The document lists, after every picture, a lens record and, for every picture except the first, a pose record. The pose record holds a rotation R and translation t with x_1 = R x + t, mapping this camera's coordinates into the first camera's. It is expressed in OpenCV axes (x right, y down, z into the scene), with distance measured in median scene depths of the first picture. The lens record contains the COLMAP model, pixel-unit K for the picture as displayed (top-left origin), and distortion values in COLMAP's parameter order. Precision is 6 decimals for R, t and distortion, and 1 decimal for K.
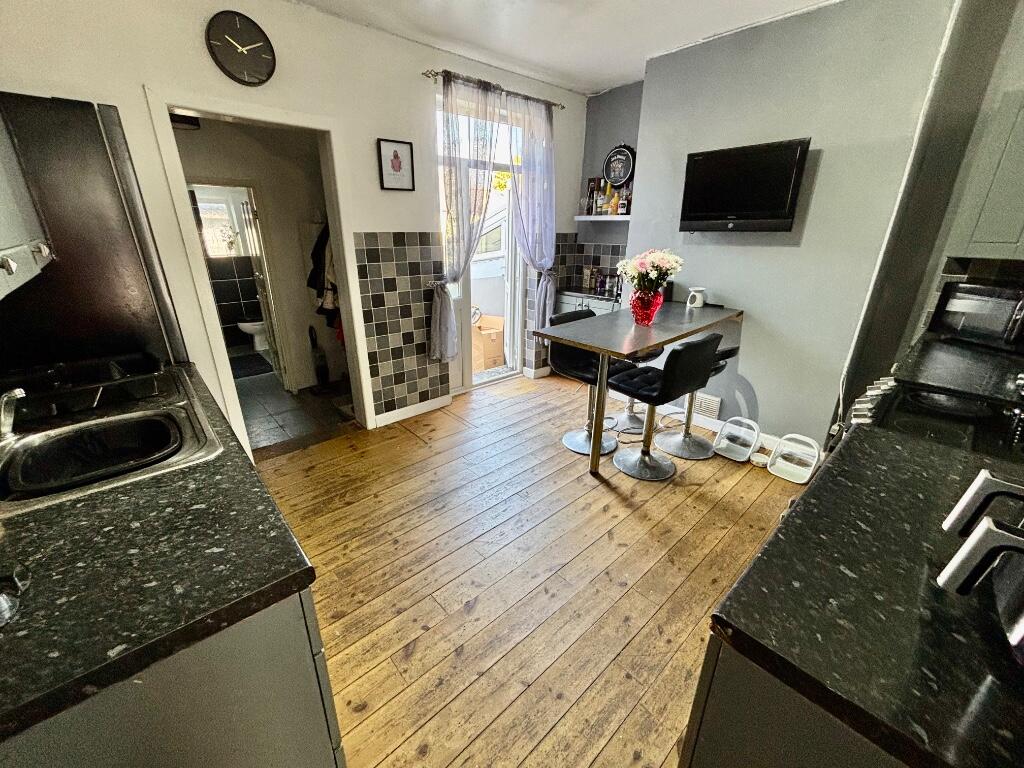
lens RADIAL K [[416.9, 0, 507.5], [0, 416.9, 382.2], [0, 0, 1]] dist [0.000987, -0.000165]
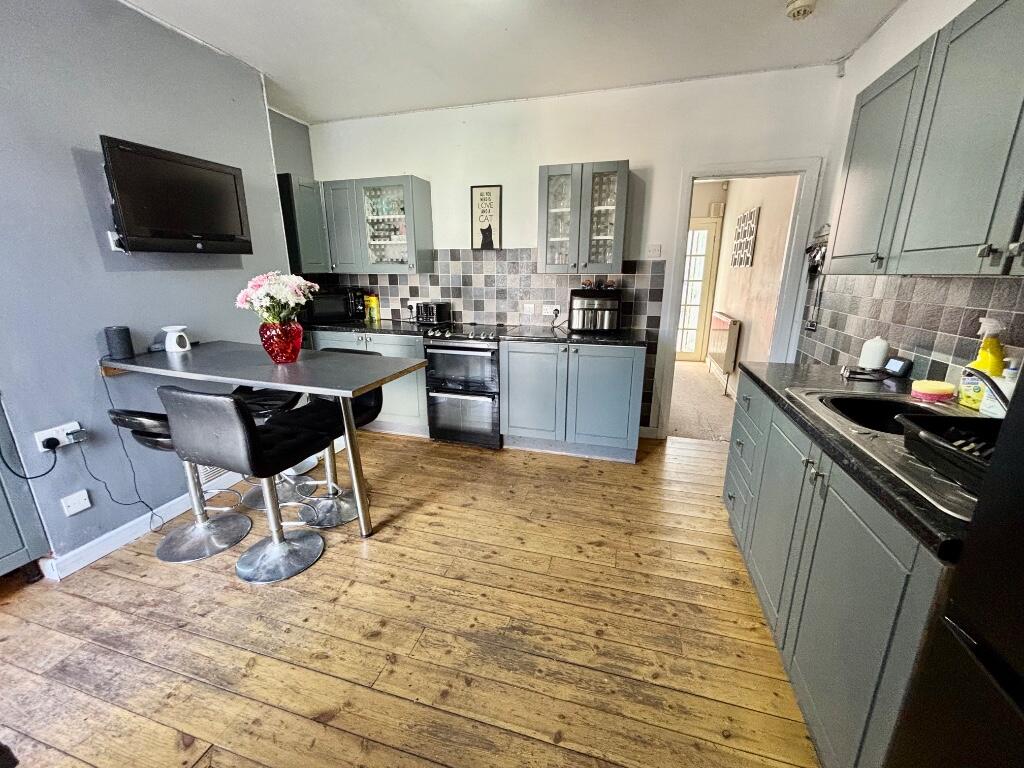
lens RADIAL K [[416.9, 0, 511.6], [0, 416.9, 383.2], [0, 0, 1]] dist [0.000987, -0.000165]
pose [[-0.533027, -0.226633, 0.815181, -0.670196], [0.294274, 0.853651, 0.429747, -0.376920], [-0.793275, 0.468953, -0.388327, 1.145954]]
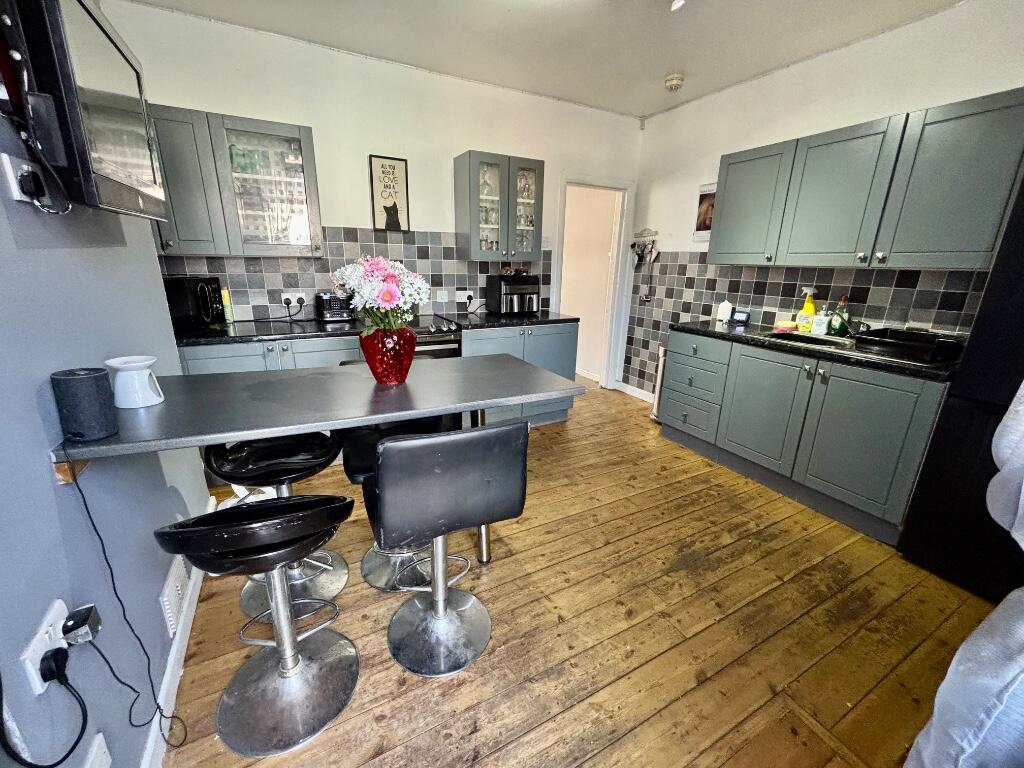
lens RADIAL K [[416.9, 0, 513.0], [0, 416.9, 382.0], [0, 0, 1]] dist [0.000987, -0.000165]
pose [[-0.972654, -0.090884, 0.213740, 0.036776], [0.056293, 0.800578, 0.596579, -0.558545], [-0.225335, 0.592296, -0.773569, 1.645655]]
